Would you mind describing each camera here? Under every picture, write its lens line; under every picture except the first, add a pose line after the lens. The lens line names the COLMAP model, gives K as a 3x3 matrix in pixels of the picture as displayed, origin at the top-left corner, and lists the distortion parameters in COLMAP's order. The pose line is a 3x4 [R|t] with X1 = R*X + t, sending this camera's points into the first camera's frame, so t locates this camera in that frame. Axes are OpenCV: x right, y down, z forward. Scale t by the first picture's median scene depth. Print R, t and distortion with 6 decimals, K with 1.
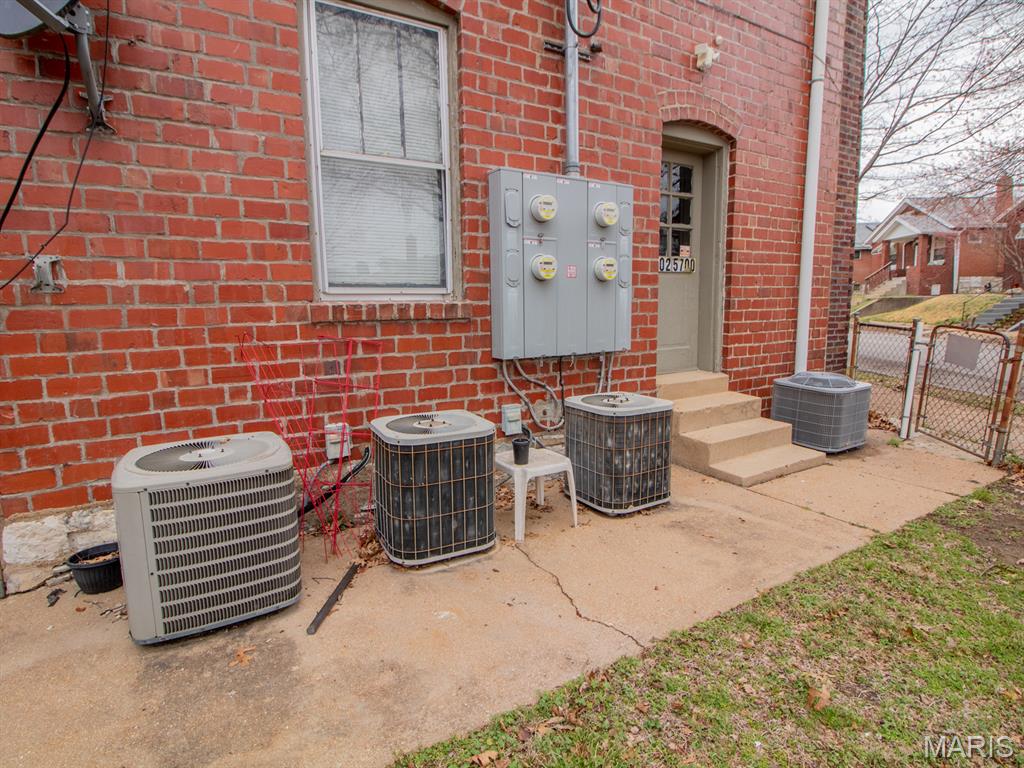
lens RADIAL K [[533.4, 0, 511.5], [0, 533.4, 393.9], [0, 0, 1]] dist [-0.005621, -0.001328]
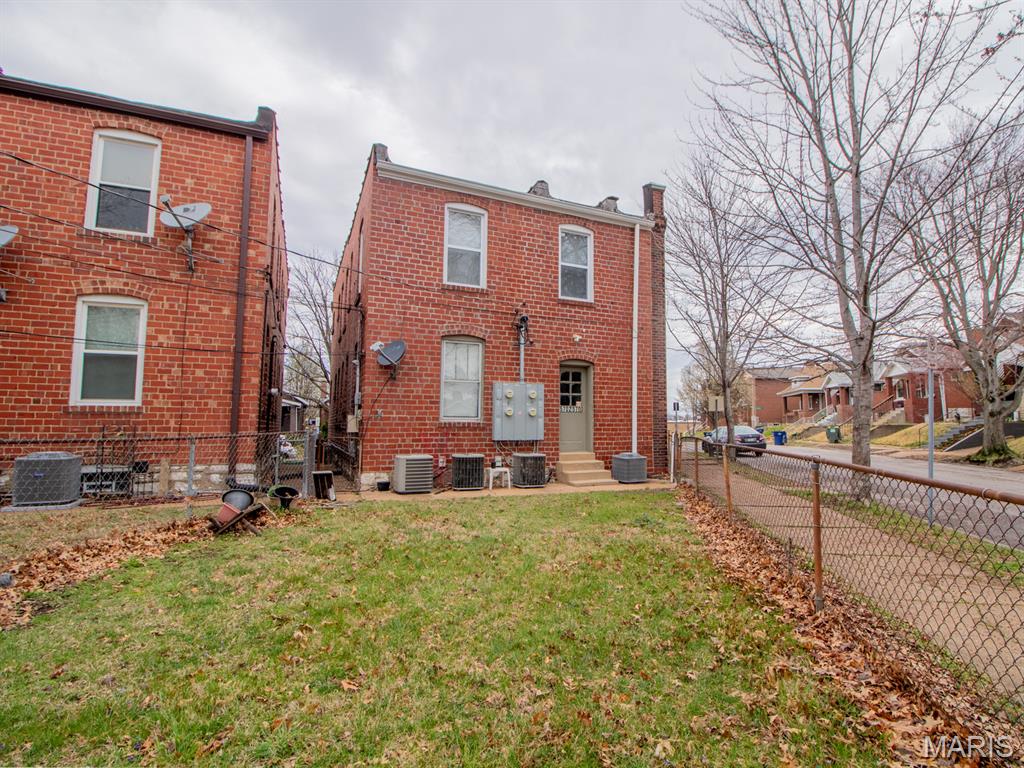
lens RADIAL K [[533.4, 0, 519.0], [0, 533.4, 379.6], [0, 0, 1]] dist [-0.005621, -0.001328]
pose [[0.985452, 0.002308, -0.169936, 0.666863], [-0.044633, 0.968326, -0.245670, 0.357694], [0.163987, 0.249680, 0.954342, -2.084457]]
